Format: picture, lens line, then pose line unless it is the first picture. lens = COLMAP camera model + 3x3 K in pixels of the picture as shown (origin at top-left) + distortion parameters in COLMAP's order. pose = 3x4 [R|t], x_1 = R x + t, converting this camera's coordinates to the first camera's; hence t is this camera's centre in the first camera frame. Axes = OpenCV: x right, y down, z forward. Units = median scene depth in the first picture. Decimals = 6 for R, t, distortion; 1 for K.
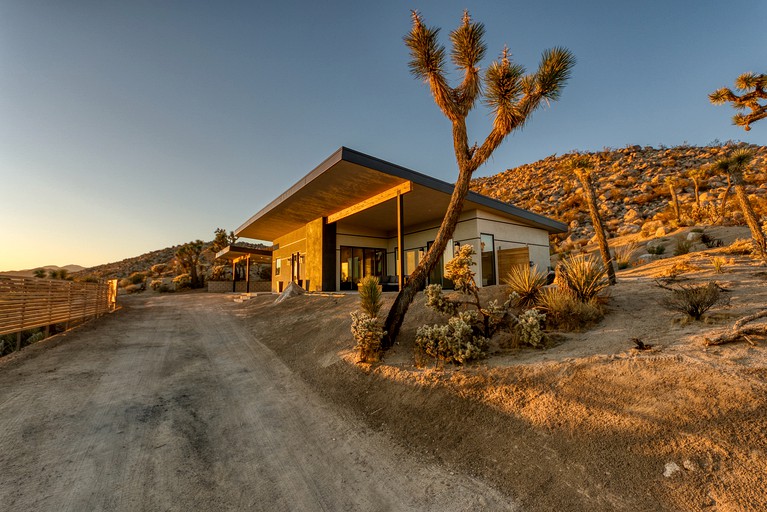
lens RADIAL K [[331.1, 0, 382.9], [0, 331.1, 226.8], [0, 0, 1]] dist [0.001214, -0.000385]
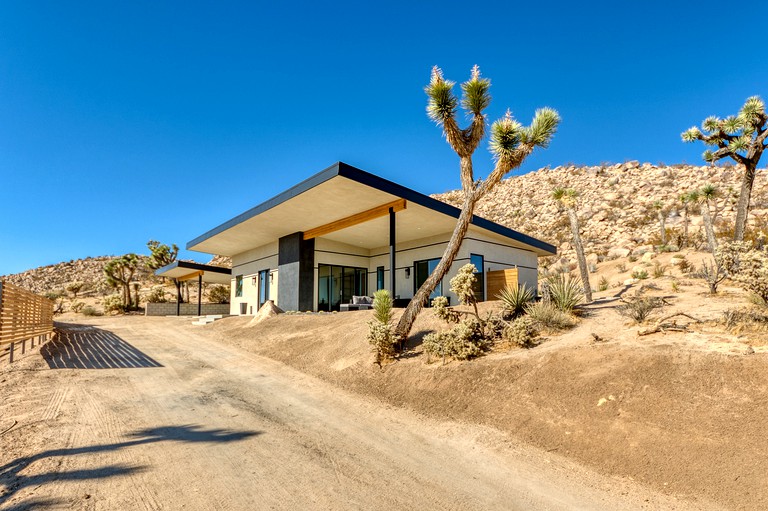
lens RADIAL K [[406.1, 0, 384.0], [0, 406.1, 255.5], [0, 0, 1]] dist [0.002822, 0.000705]
pose [[0.994616, 0.024752, 0.100634, -0.215883], [-0.027754, 0.999207, 0.028533, -0.006509], [-0.099848, -0.031172, 0.994514, -0.449840]]
